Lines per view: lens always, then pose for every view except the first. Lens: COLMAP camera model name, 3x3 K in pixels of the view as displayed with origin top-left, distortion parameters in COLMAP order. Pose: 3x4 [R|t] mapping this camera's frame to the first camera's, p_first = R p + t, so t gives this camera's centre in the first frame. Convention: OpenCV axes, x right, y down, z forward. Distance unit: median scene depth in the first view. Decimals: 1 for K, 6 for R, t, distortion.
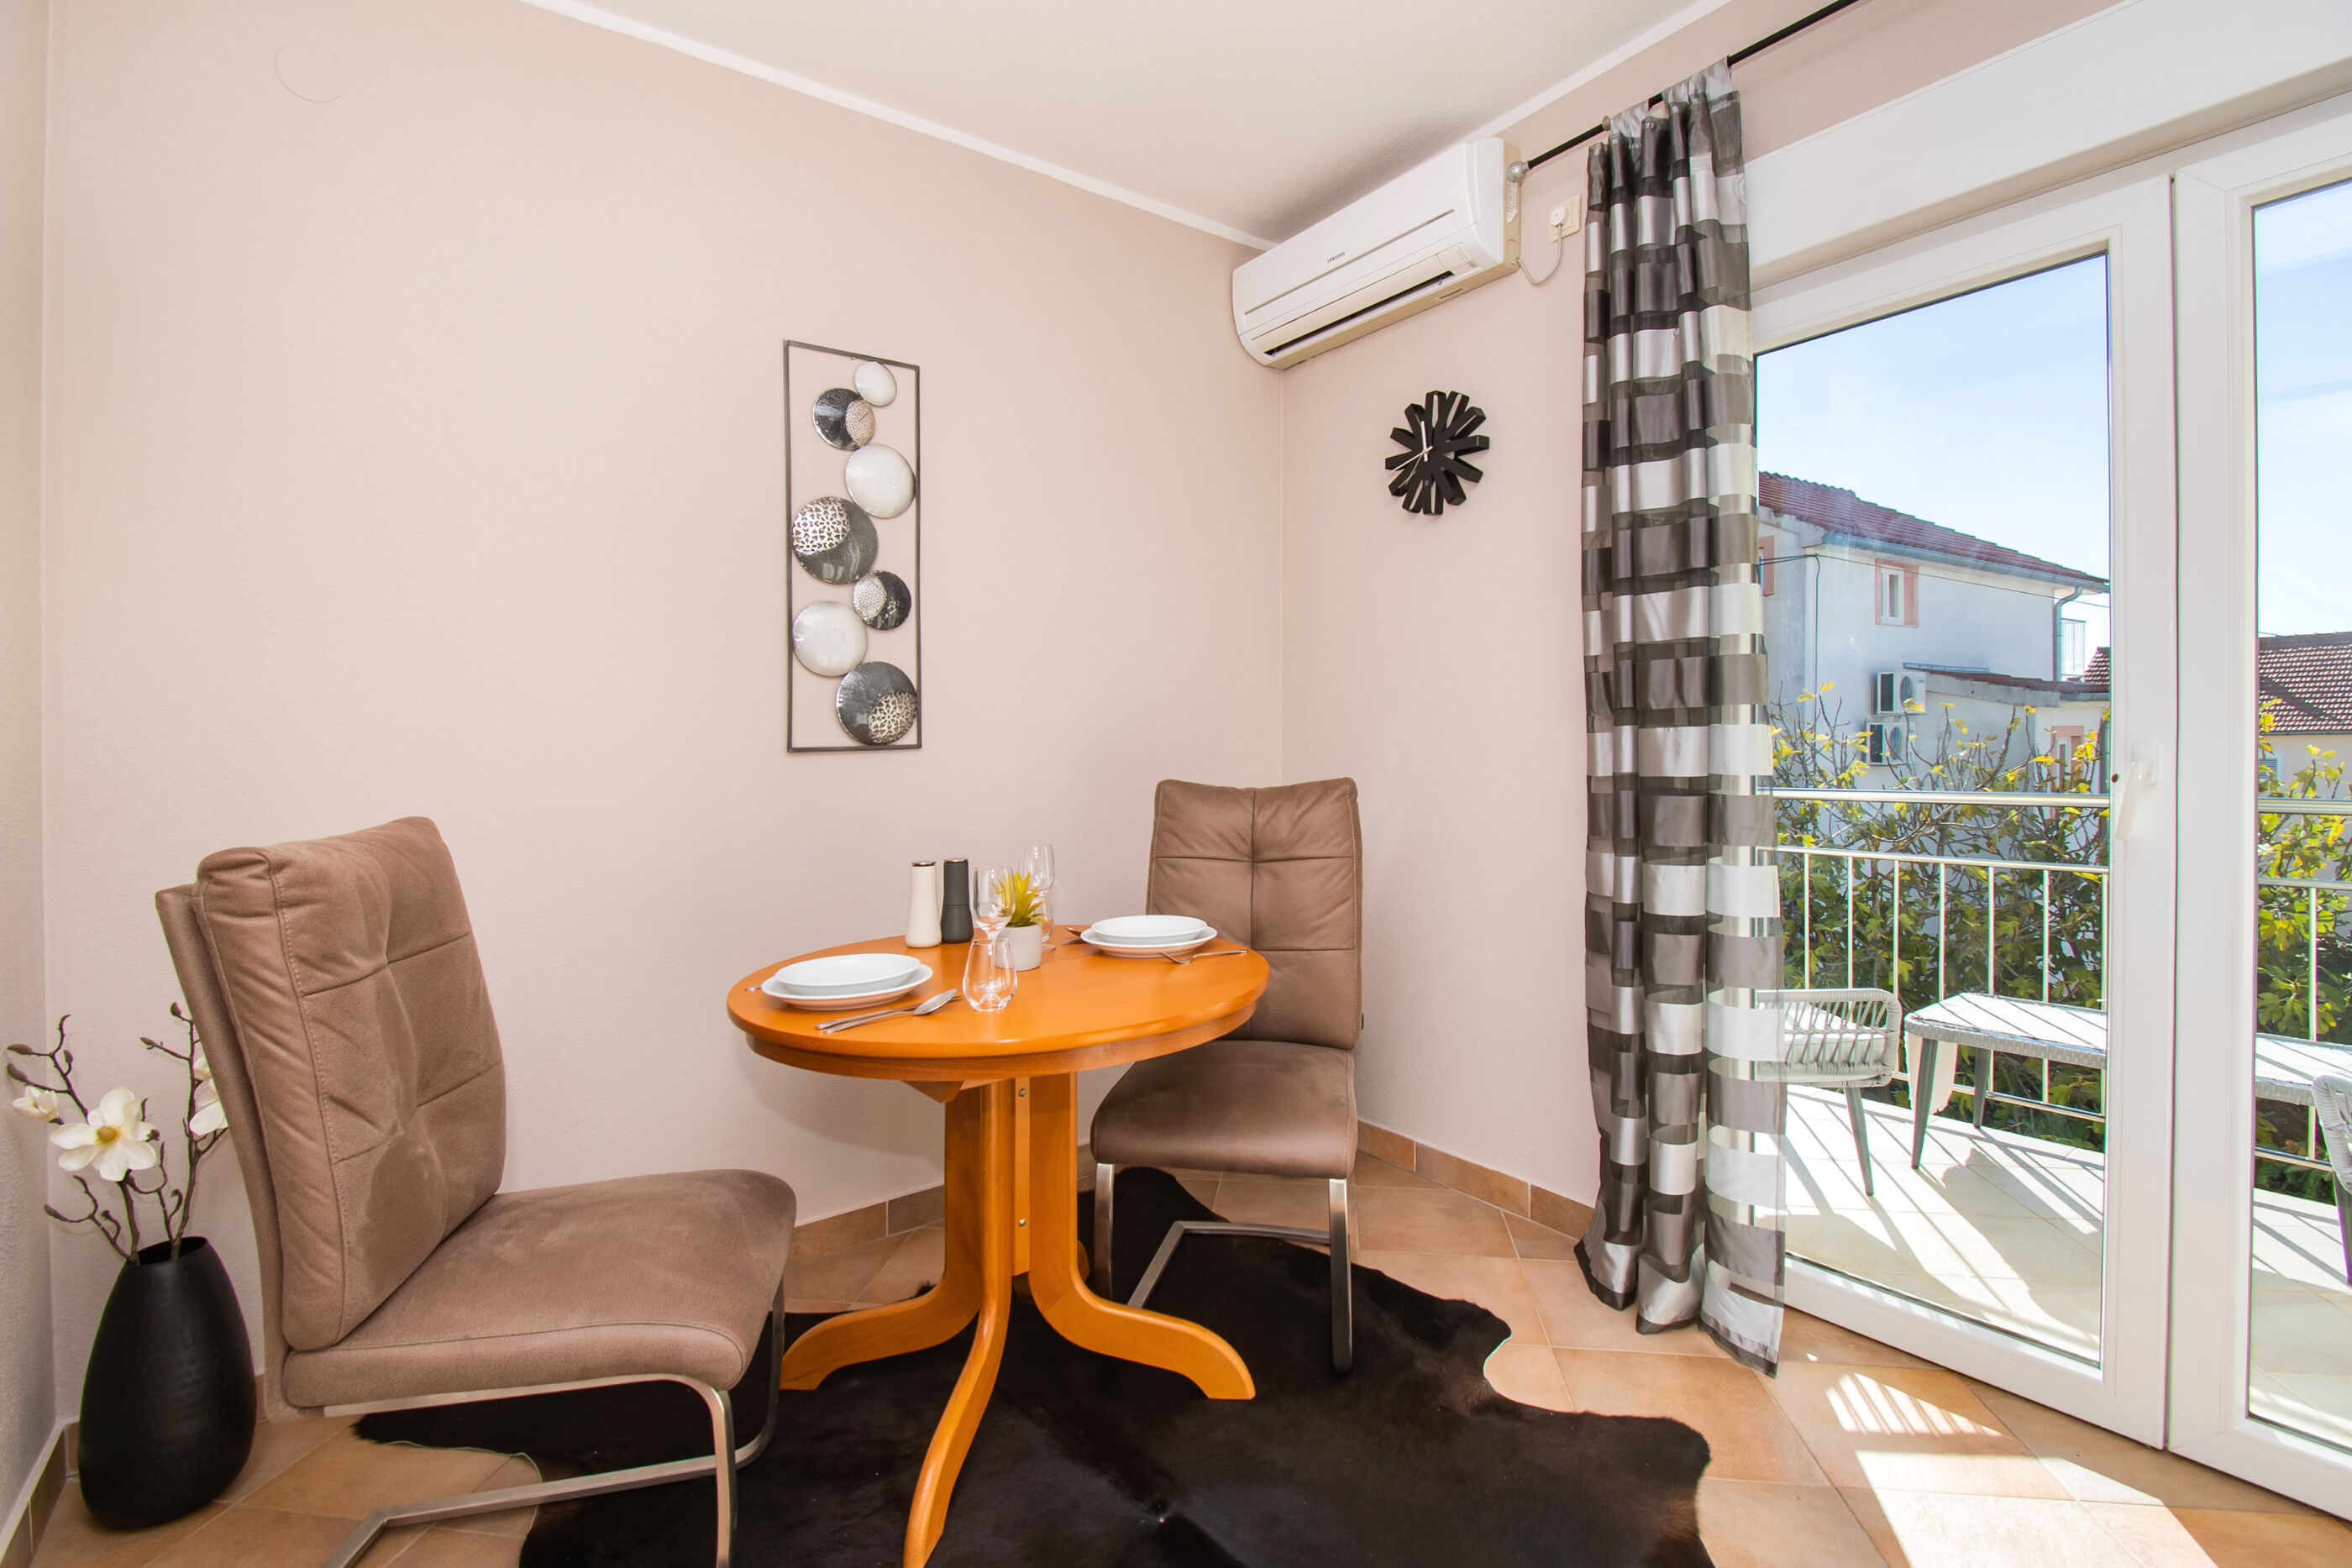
lens RADIAL K [[1112.1, 0, 1129.7], [0, 1112.1, 780.2], [0, 0, 1]] dist [0.000215, -0.014743]
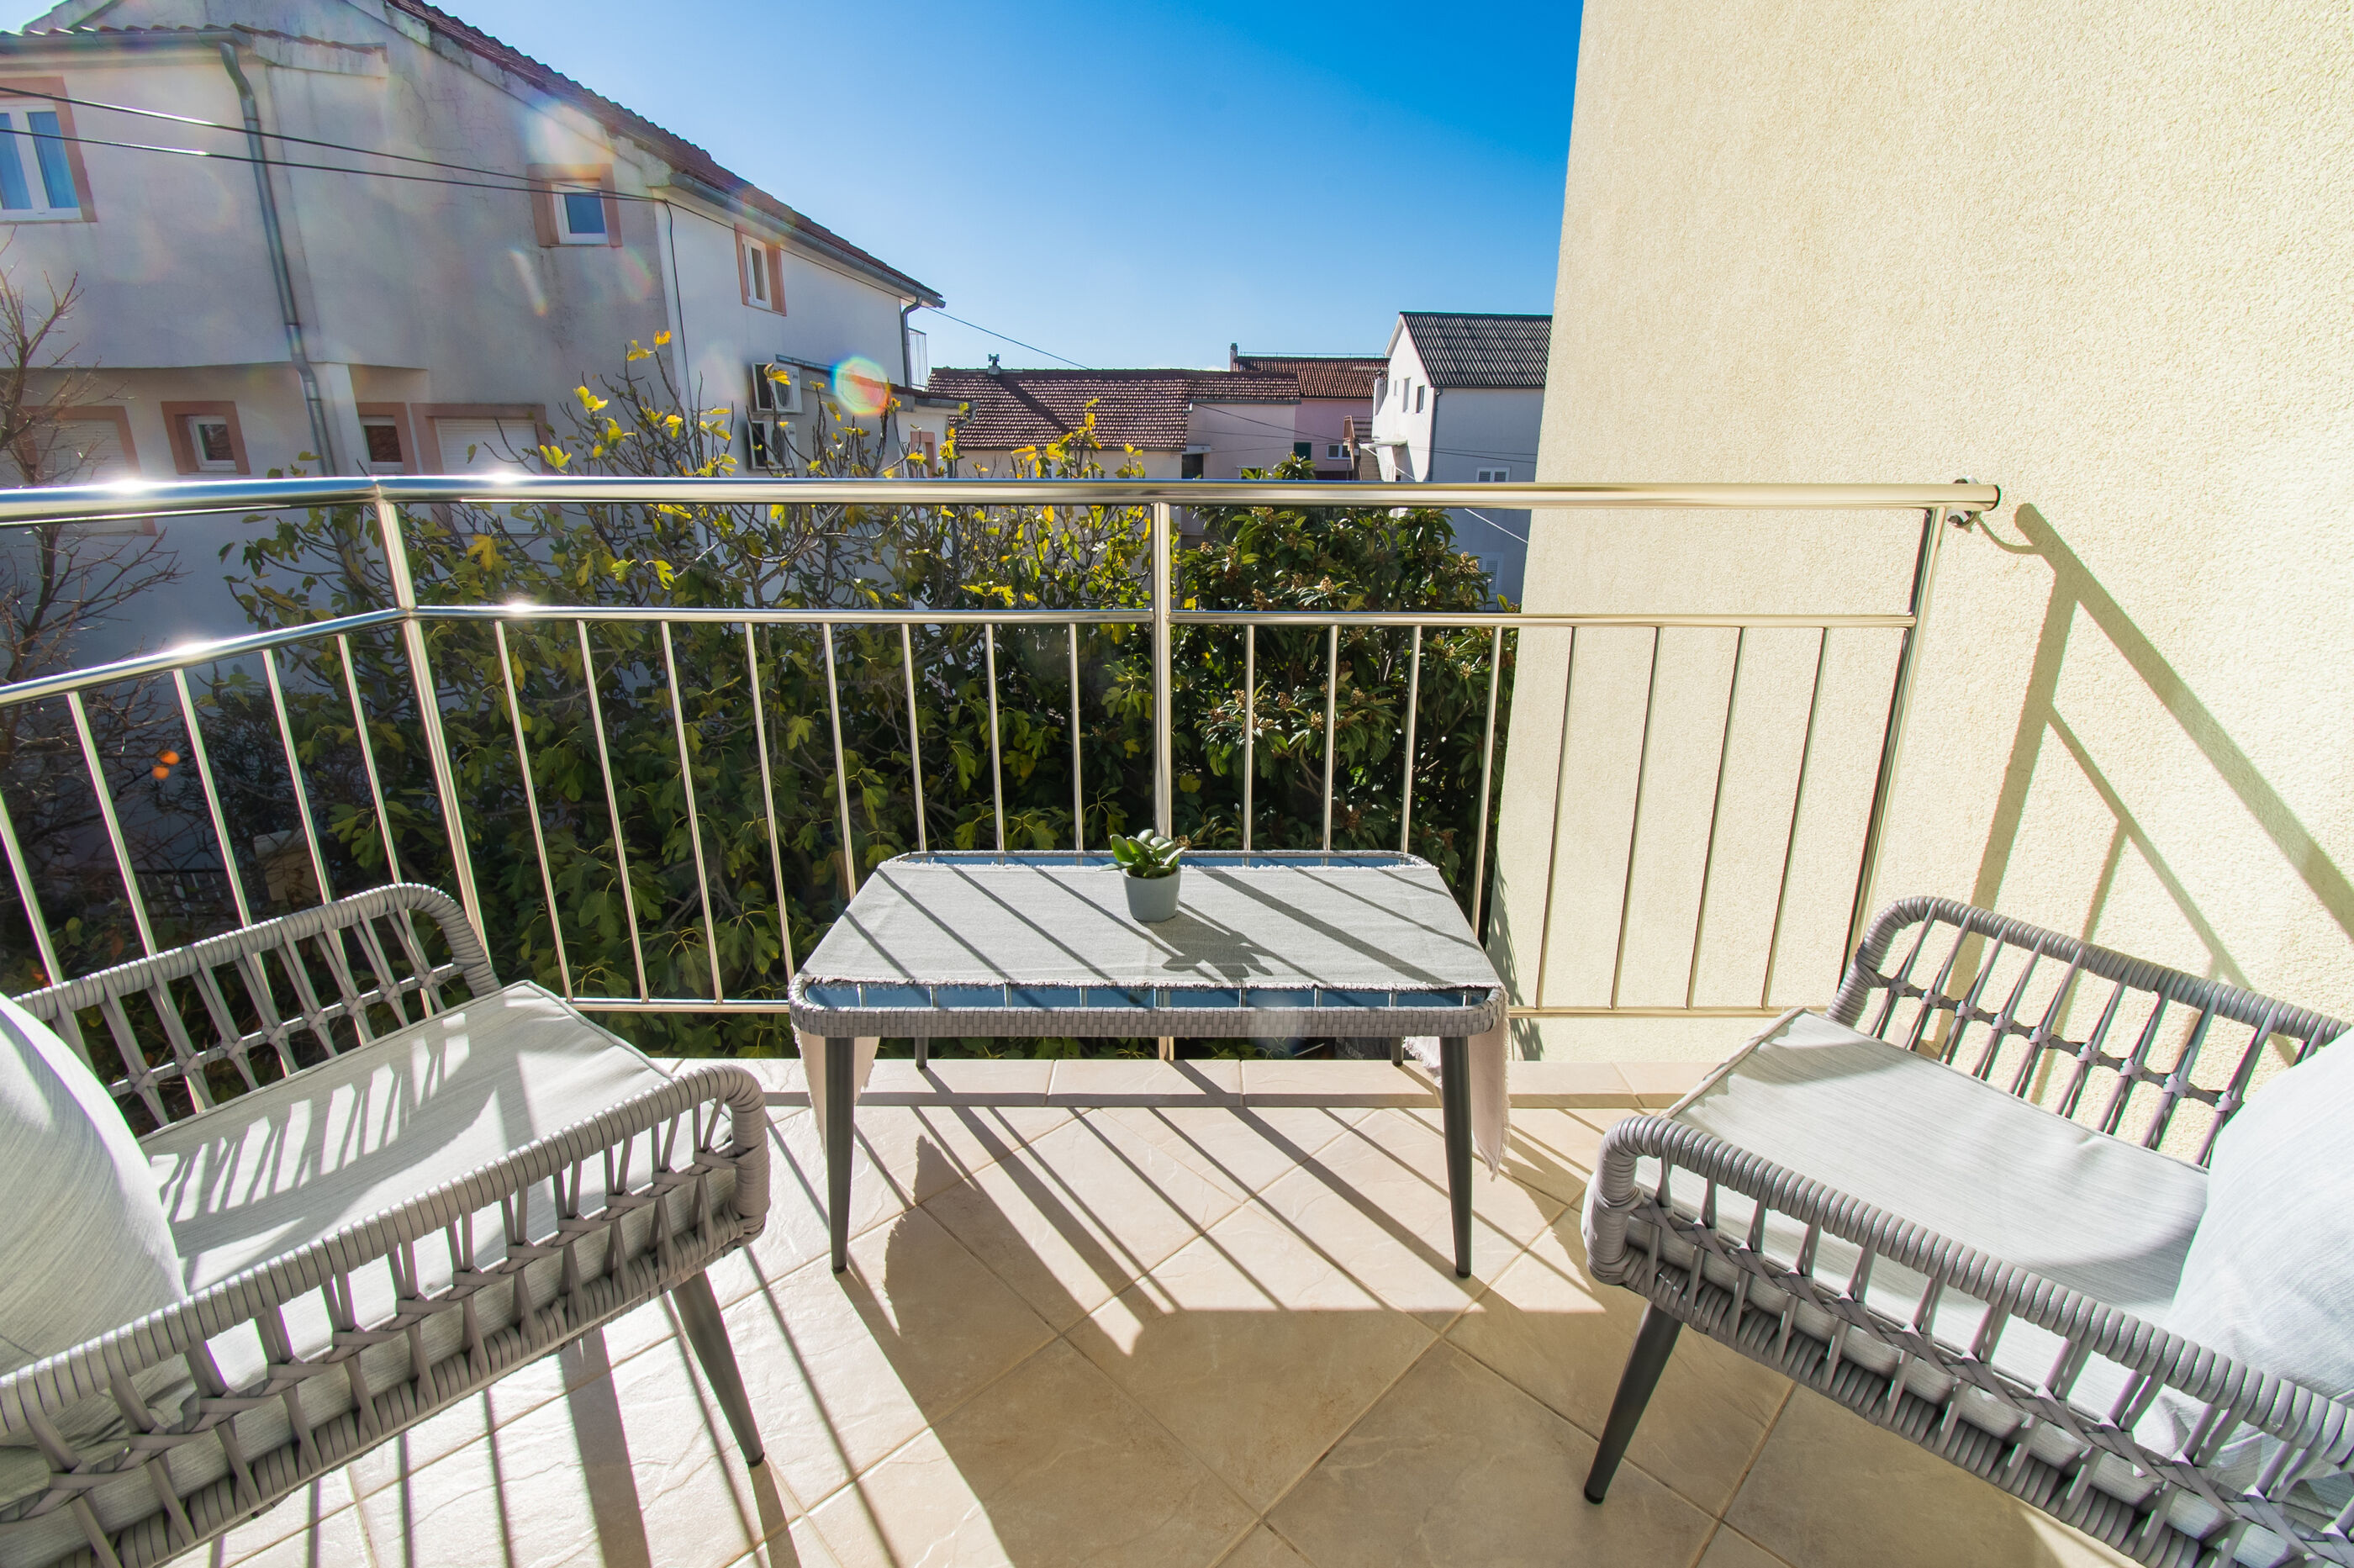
lens RADIAL K [[1017.2, 0, 1114.0], [0, 1017.2, 788.7], [0, 0, 1]] dist [0.000962, -0.014162]
pose [[0.625332, -0.233407, 0.744634, 0.579946], [0.021964, 0.959107, 0.282189, 0.026431], [-0.780049, -0.160107, 0.604887, 0.772434]]
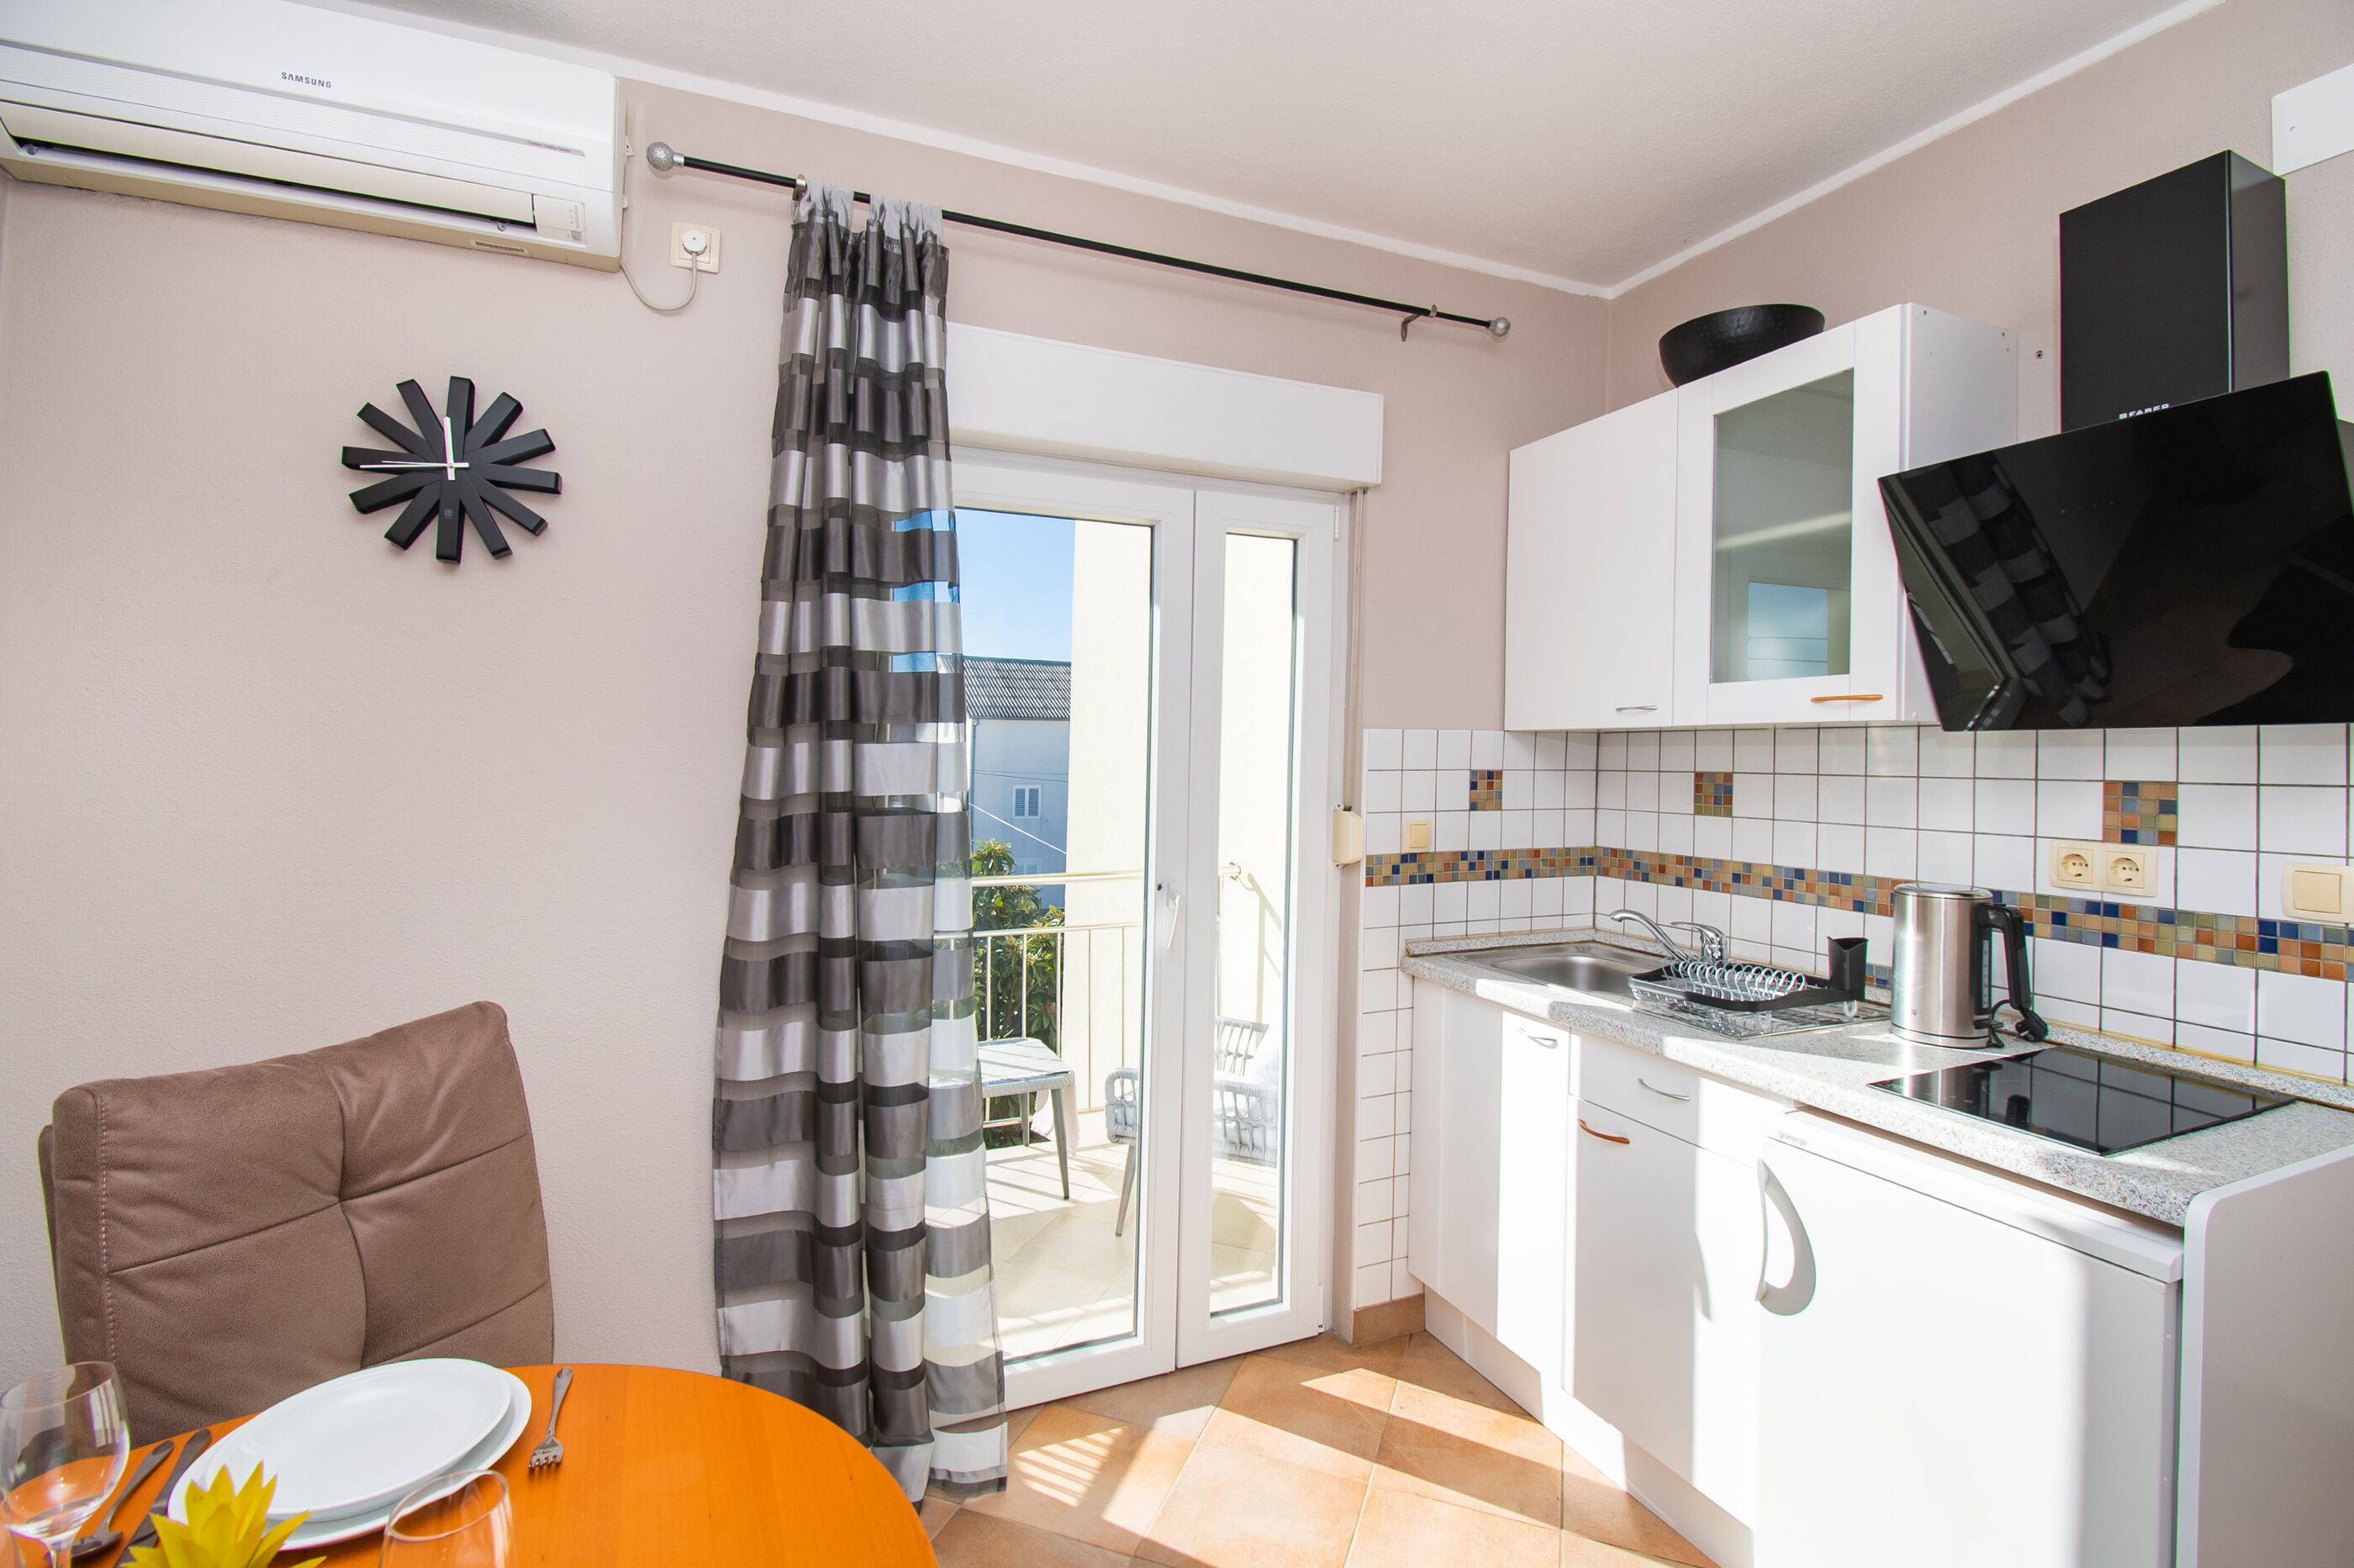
lens RADIAL K [[1078.4, 0, 1233.2], [0, 1078.4, 760.3], [0, 0, 1]] dist [0.014073, -0.017799]
pose [[0.147133, 0.012364, 0.989039, -0.316064], [0.016046, 0.999760, -0.014885, -0.115010], [-0.988987, 0.018061, 0.146900, 0.494375]]
